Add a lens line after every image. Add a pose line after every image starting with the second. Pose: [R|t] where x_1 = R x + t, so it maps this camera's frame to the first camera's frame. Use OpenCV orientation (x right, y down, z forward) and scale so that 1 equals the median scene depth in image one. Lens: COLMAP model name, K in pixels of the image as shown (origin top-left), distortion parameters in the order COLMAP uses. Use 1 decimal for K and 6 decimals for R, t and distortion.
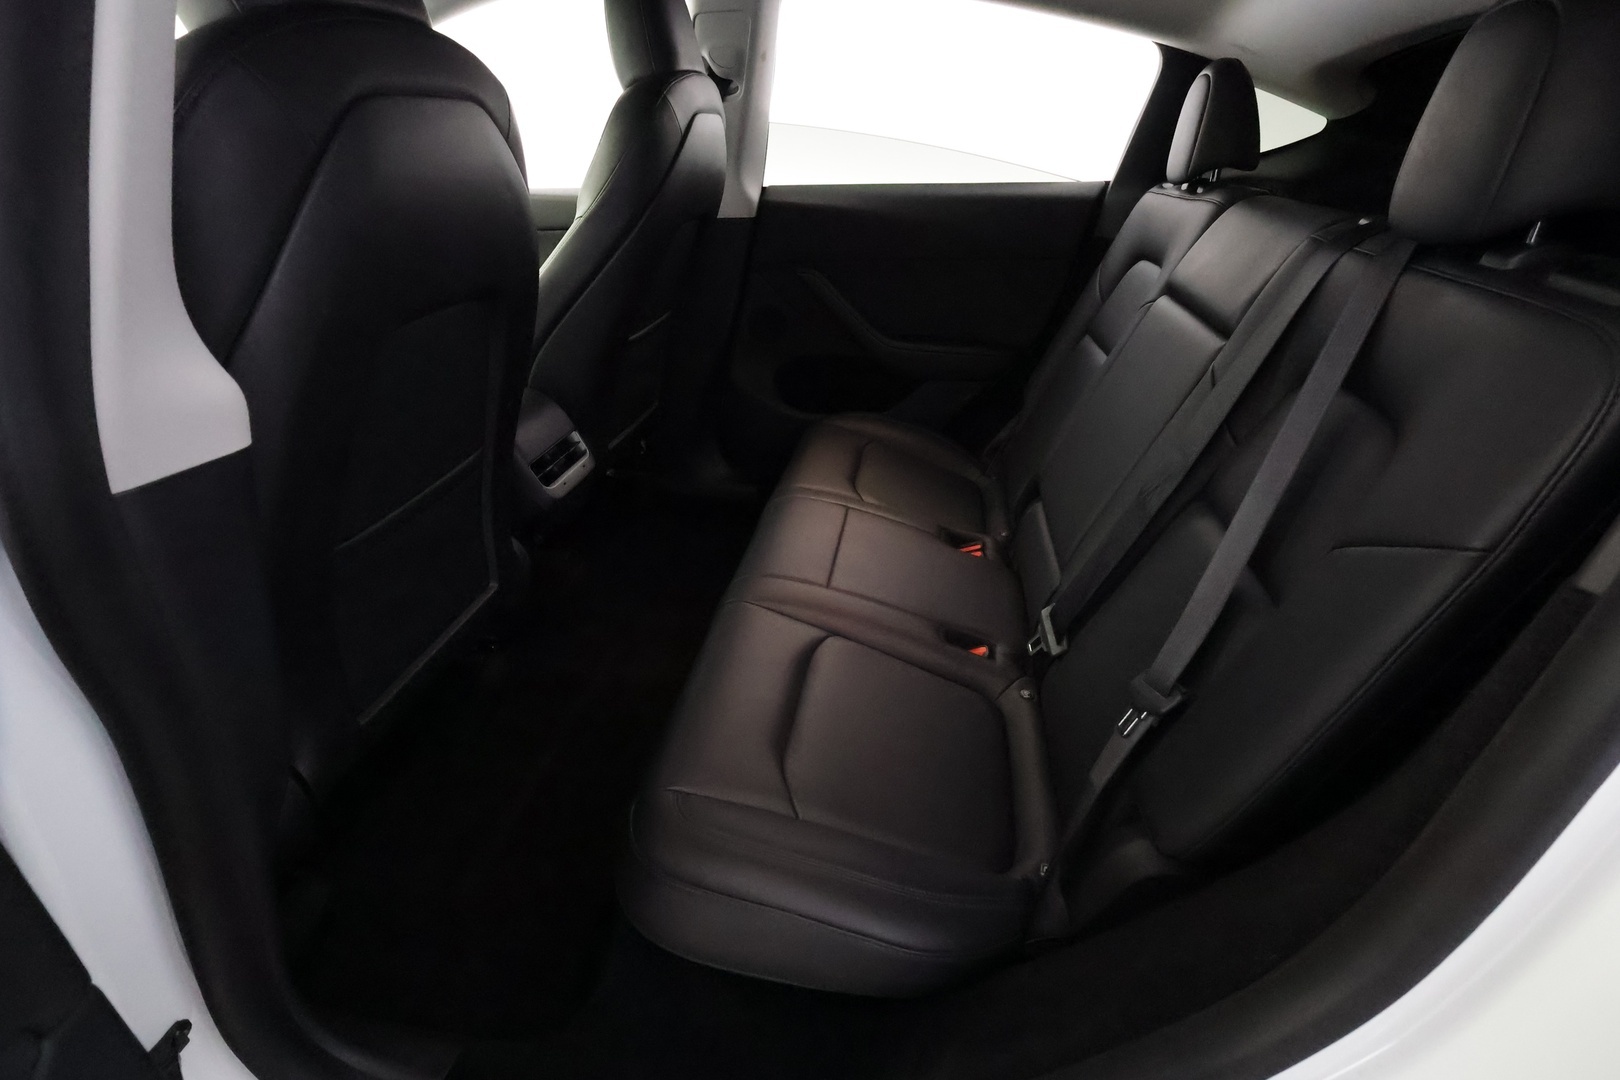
lens RADIAL K [[743.3, 0, 811.3], [0, 743.3, 540.5], [0, 0, 1]] dist [0.002271, 0.001185]
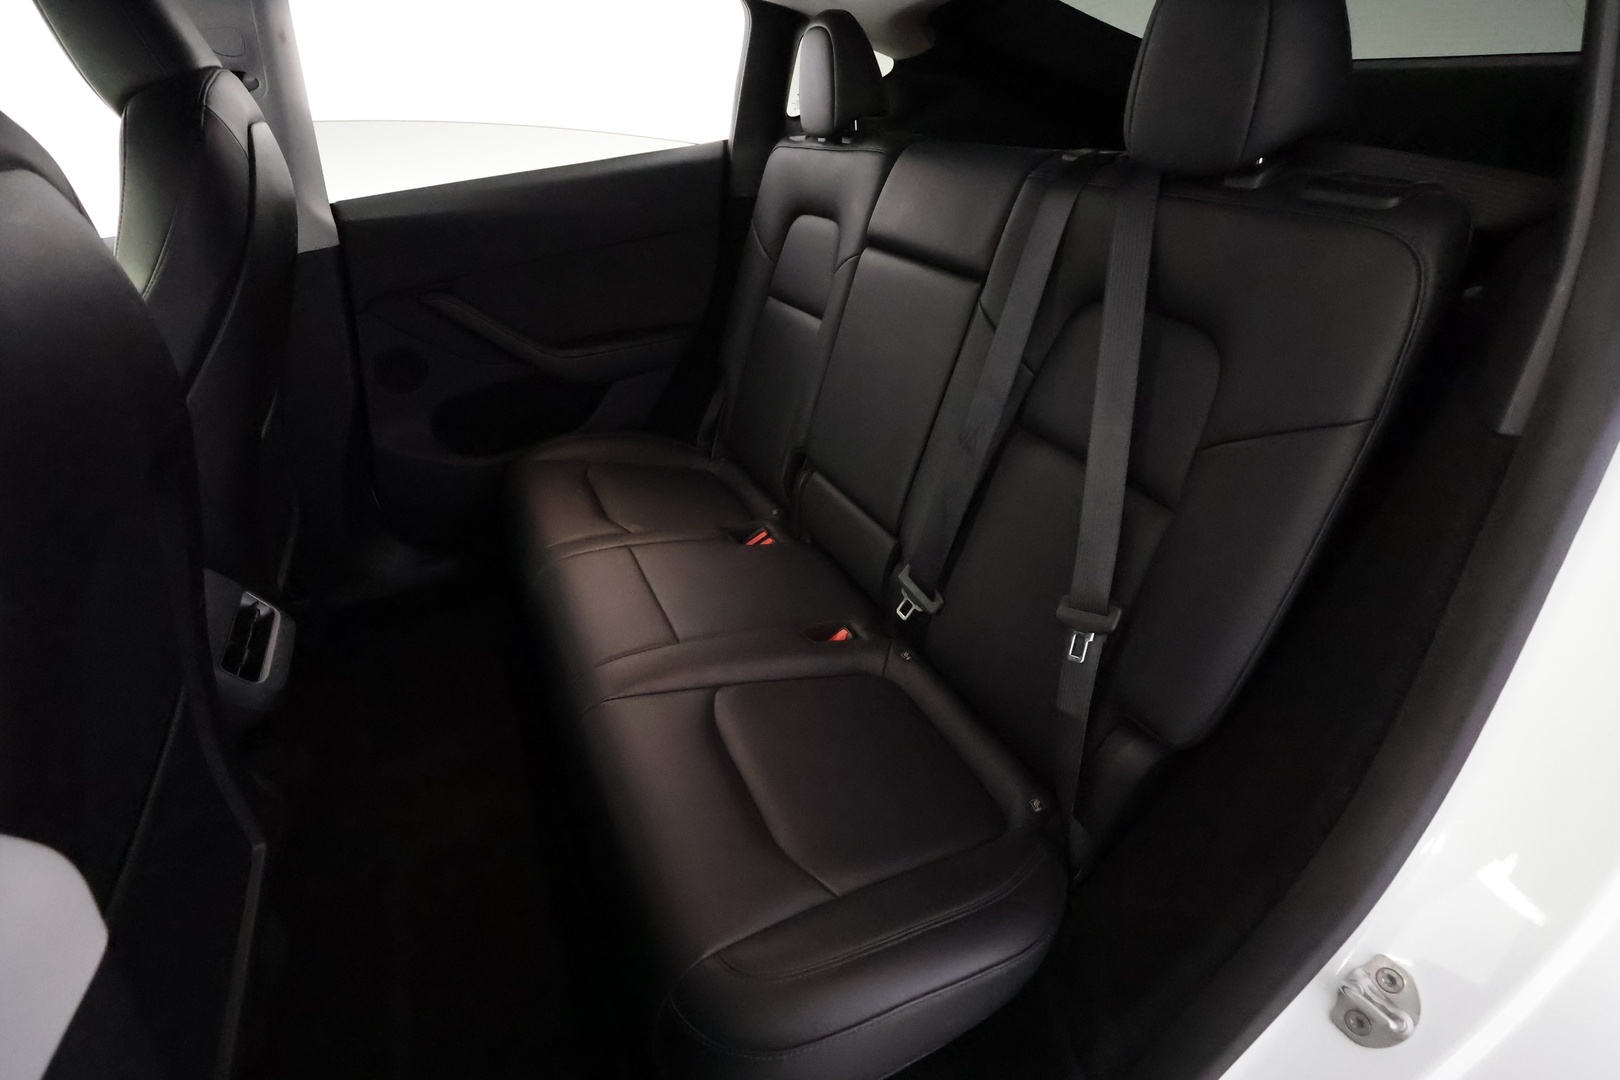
lens RADIAL K [[743.3, 0, 809.6], [0, 743.3, 543.4], [0, 0, 1]] dist [0.002271, 0.001185]
pose [[0.818449, -0.372130, 0.437790, -0.164394], [0.348105, 0.927323, 0.137460, -0.097311], [-0.457126, 0.039893, 0.888507, 0.108017]]
